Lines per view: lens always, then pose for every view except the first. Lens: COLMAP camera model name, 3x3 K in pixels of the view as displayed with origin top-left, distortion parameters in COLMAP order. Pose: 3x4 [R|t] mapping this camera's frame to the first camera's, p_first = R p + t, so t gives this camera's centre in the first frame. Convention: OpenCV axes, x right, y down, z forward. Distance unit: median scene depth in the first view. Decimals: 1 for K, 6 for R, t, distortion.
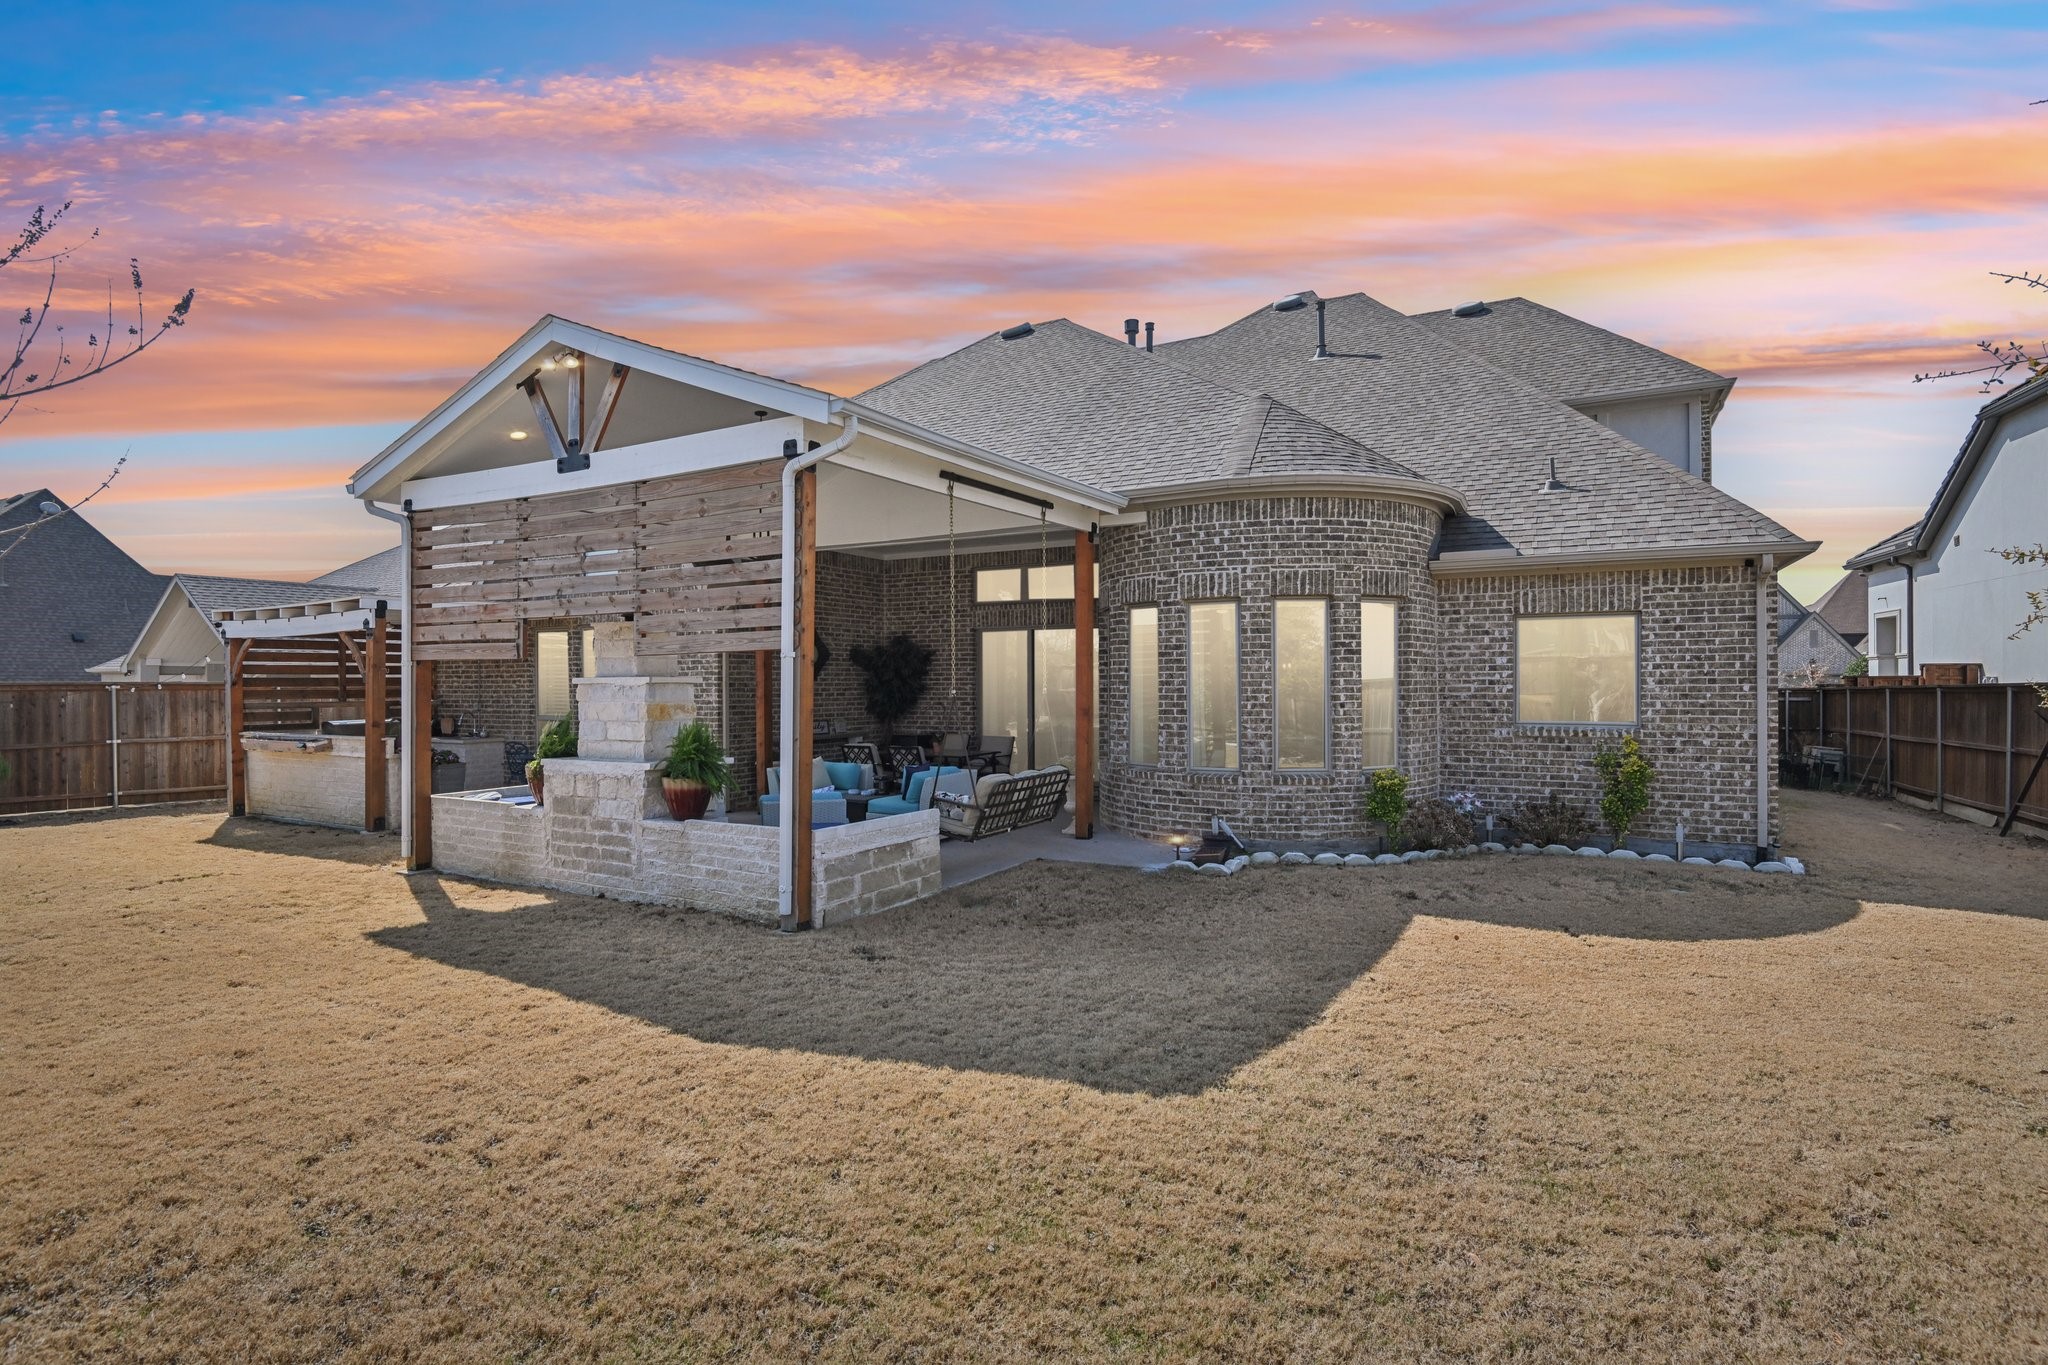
lens RADIAL K [[1048.1, 0, 1018.1], [0, 1048.1, 685.9], [0, 0, 1]] dist [-0.002136, -0.000214]
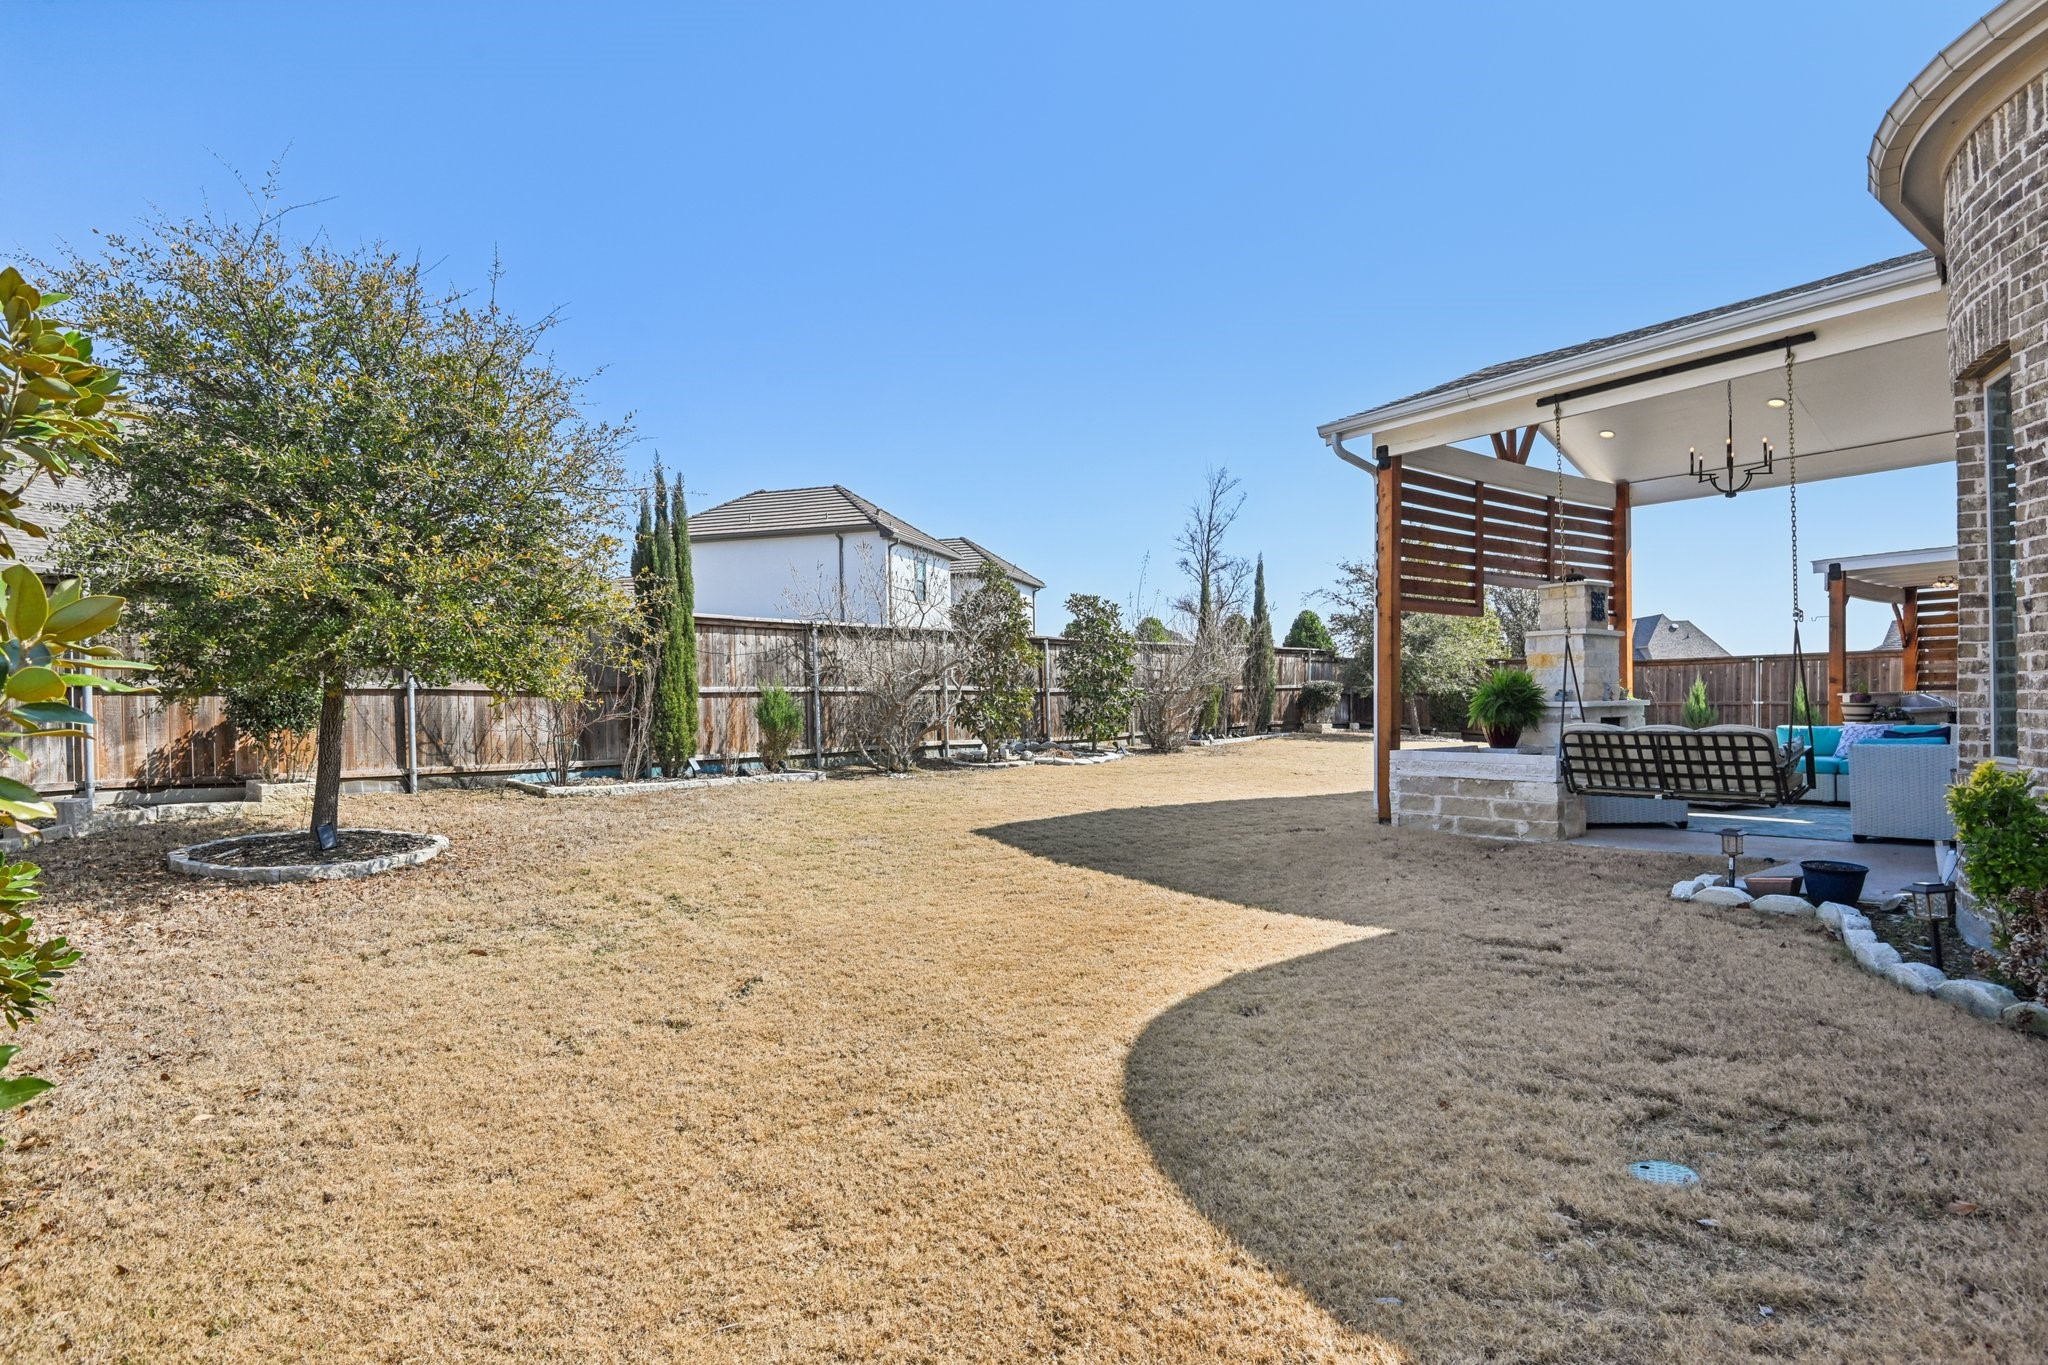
lens RADIAL K [[1061.8, 0, 1035.3], [0, 1061.8, 713.2], [0, 0, 1]] dist [-0.022119, -0.003640]
pose [[-0.411889, 0.021132, -0.910989, 0.898320], [0.015792, 0.999746, 0.016051, 0.051439], [0.911097, -0.007775, -0.412118, 0.881798]]
